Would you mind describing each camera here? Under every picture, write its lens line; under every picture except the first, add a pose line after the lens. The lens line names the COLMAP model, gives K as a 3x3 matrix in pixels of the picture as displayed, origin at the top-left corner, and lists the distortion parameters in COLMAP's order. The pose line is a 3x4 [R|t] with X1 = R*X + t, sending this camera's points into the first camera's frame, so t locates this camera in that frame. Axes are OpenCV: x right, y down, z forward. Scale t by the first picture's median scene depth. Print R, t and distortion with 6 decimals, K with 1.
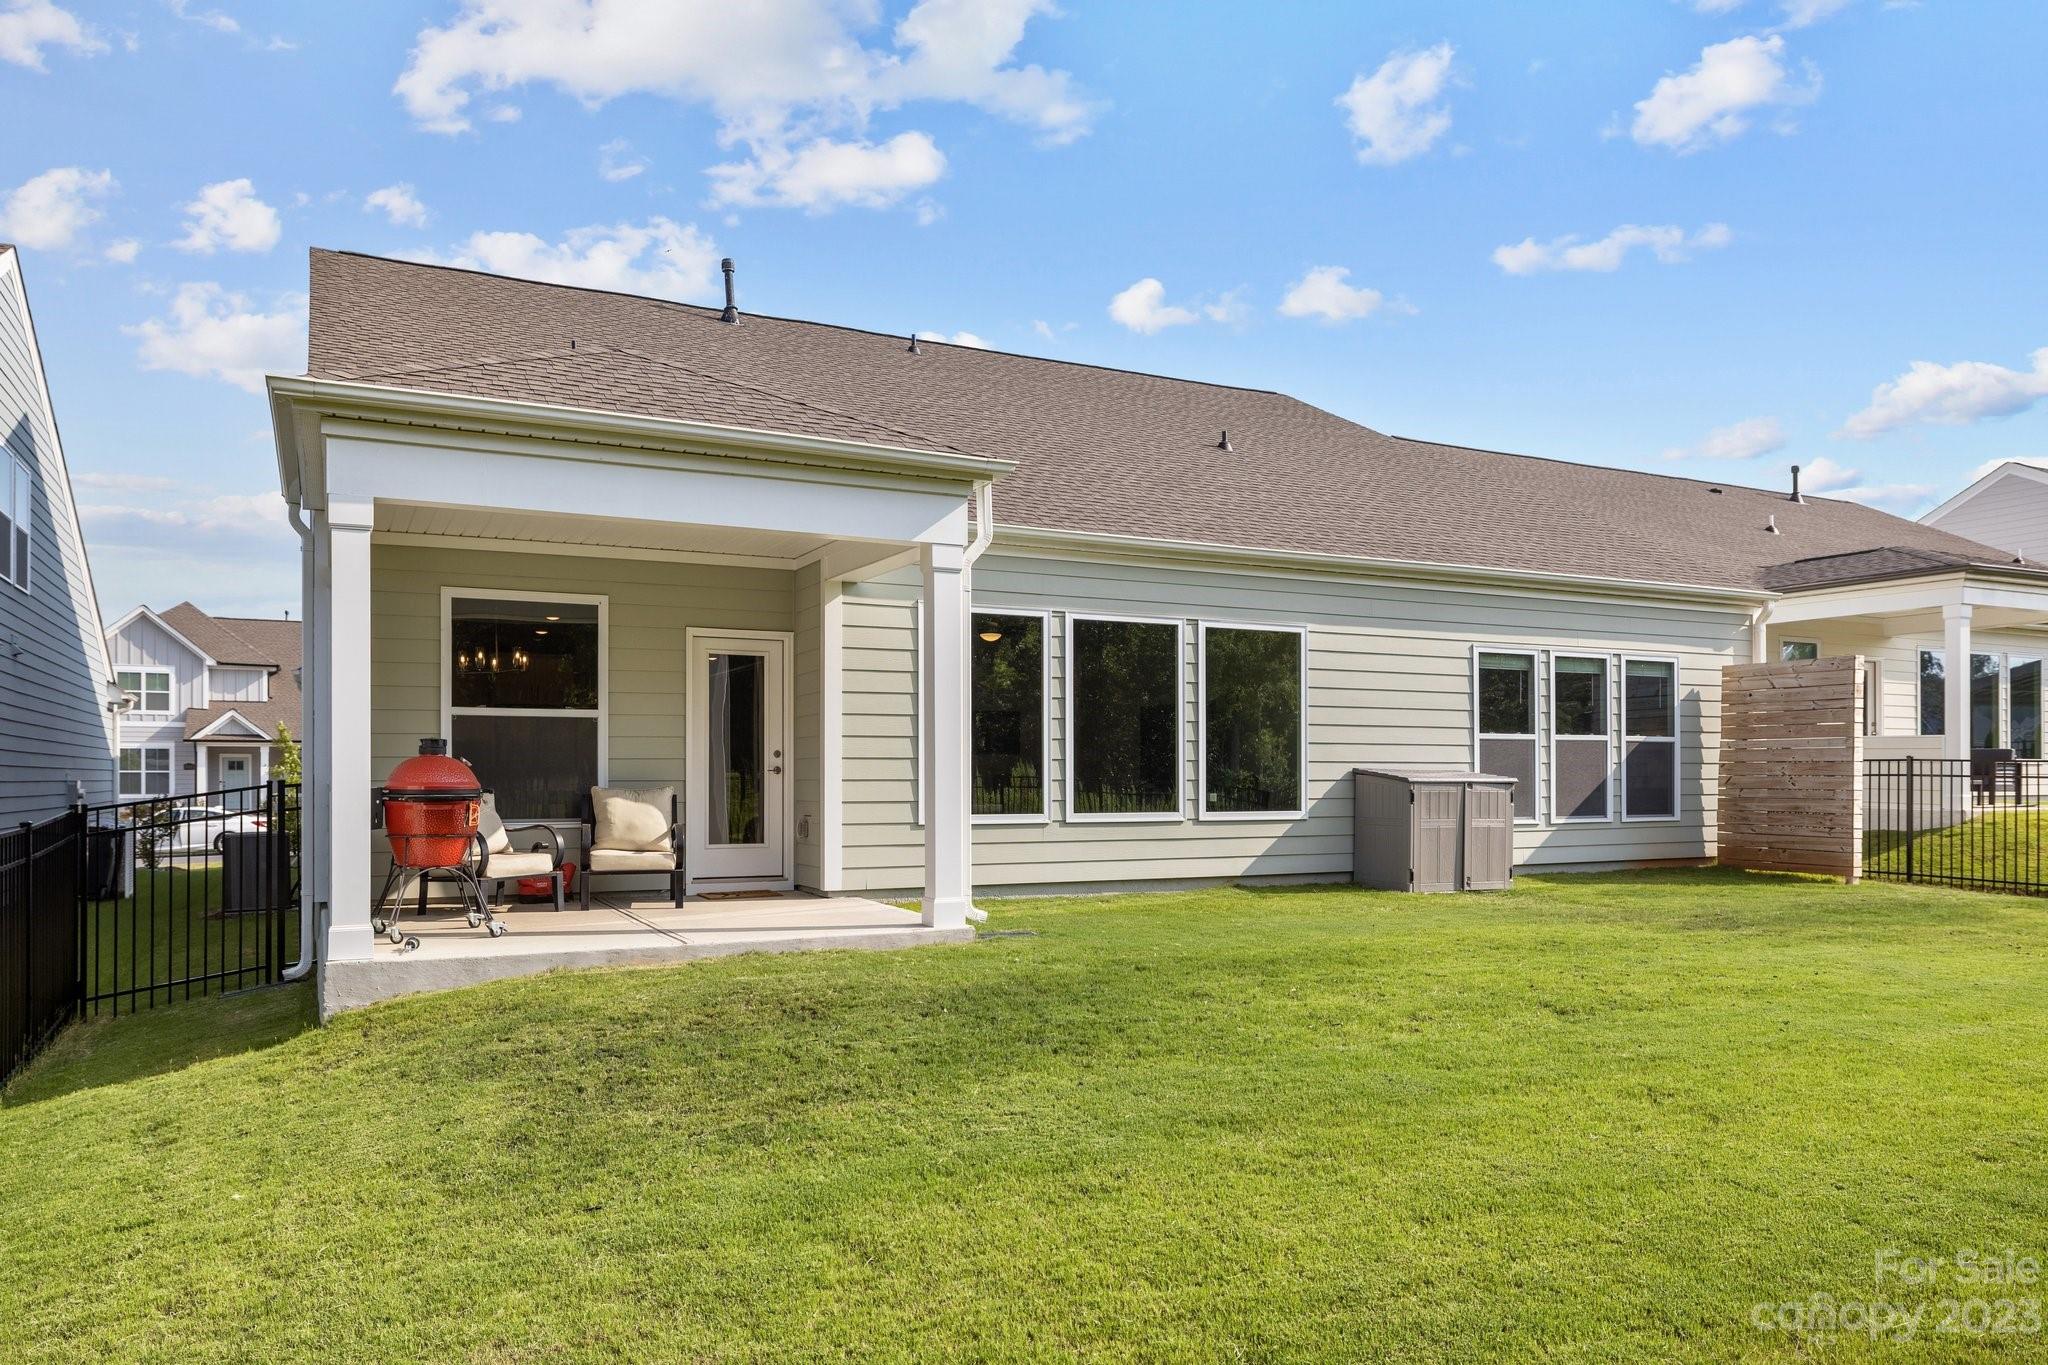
lens RADIAL K [[1388.6, 0, 1023.2], [0, 1388.6, 778.5], [0, 0, 1]] dist [0.000902, 0.000108]
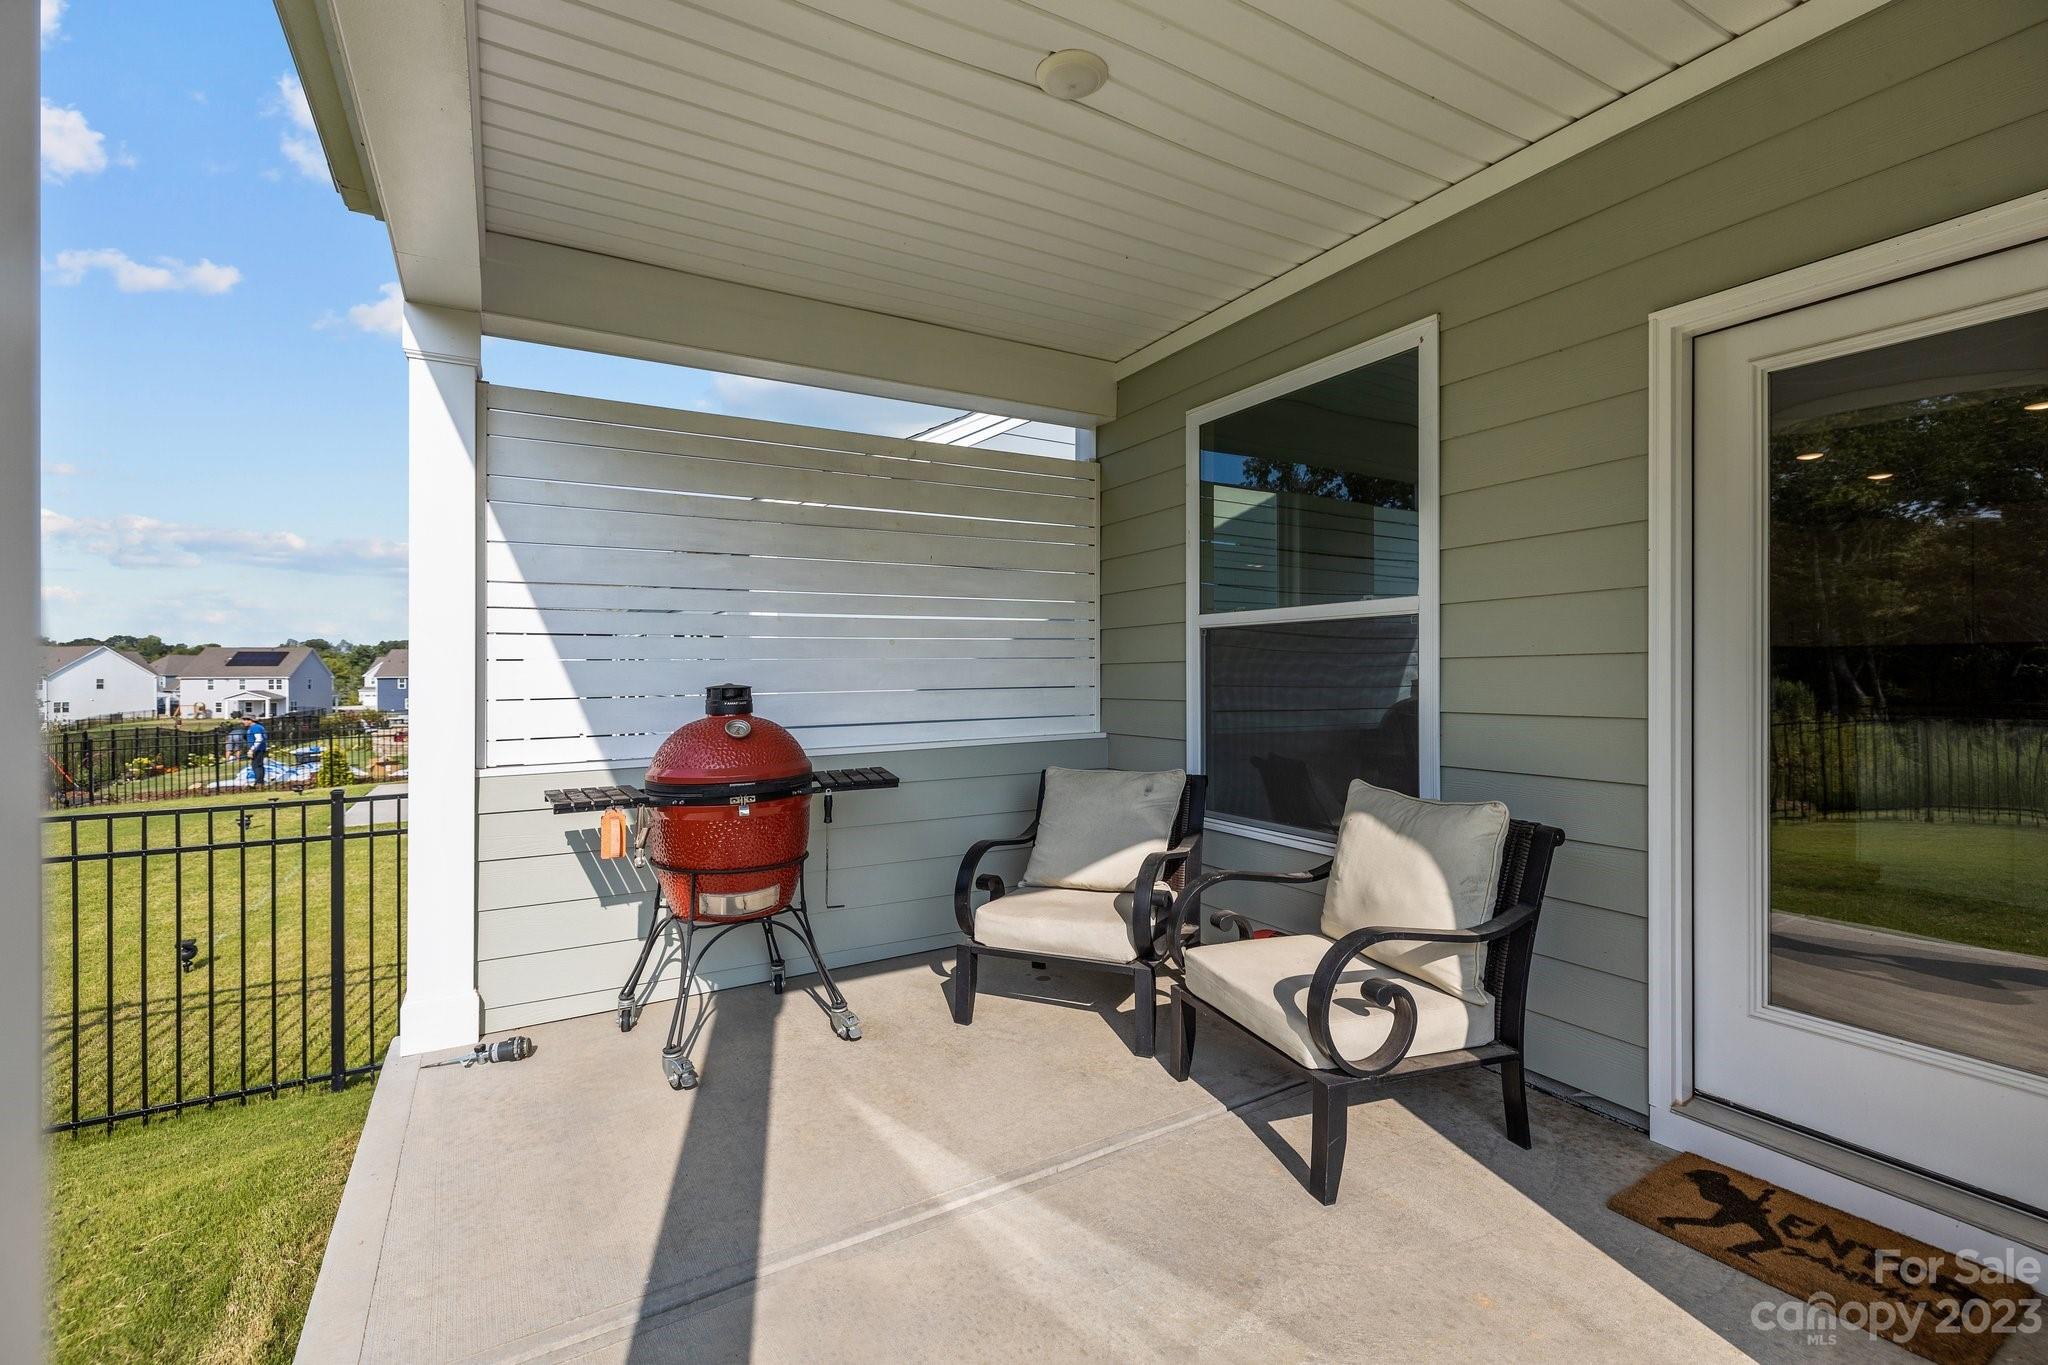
lens RADIAL K [[899.8, 0, 1024.0], [0, 899.8, 682.5], [0, 0, 1]] dist [0.000323, -0.000017]
pose [[0.063702, 0.012081, -0.997896, -0.030602], [0.009857, 0.999870, 0.012734, -0.021377], [0.997920, -0.010647, 0.063575, 0.671447]]
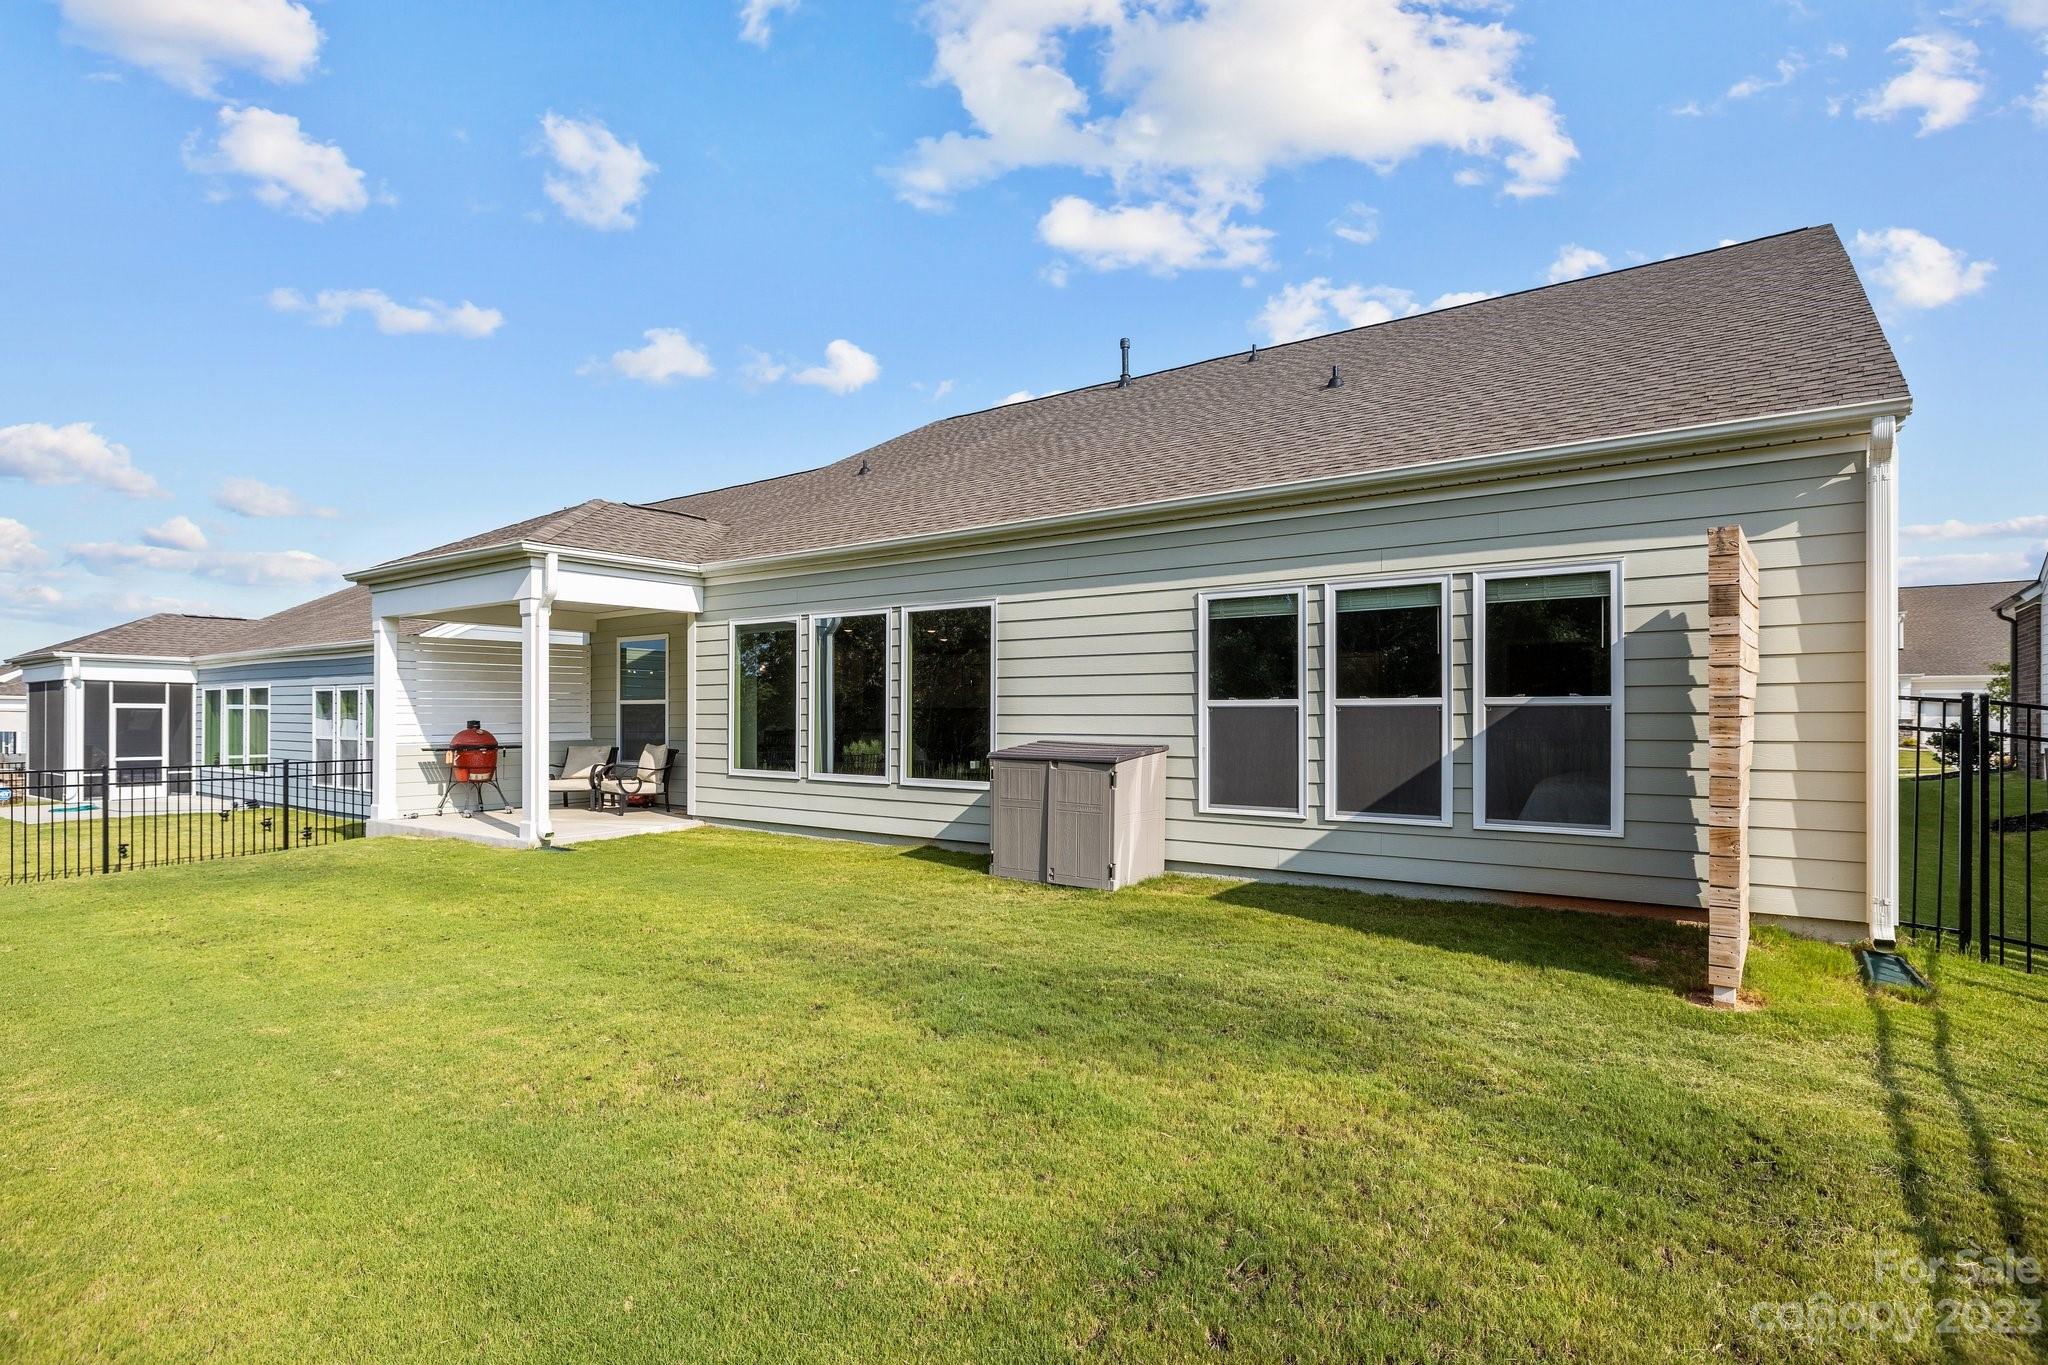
lens RADIAL K [[1017.0, 0, 1031.3], [0, 1017.0, 715.0], [0, 0, 1]] dist [0.001267, 0.000395]
pose [[0.467837, 0.000530, -0.883814, 0.804662], [-0.000480, 1.000000, 0.000346, -0.023716], [0.883814, 0.000262, 0.467838, 0.628198]]
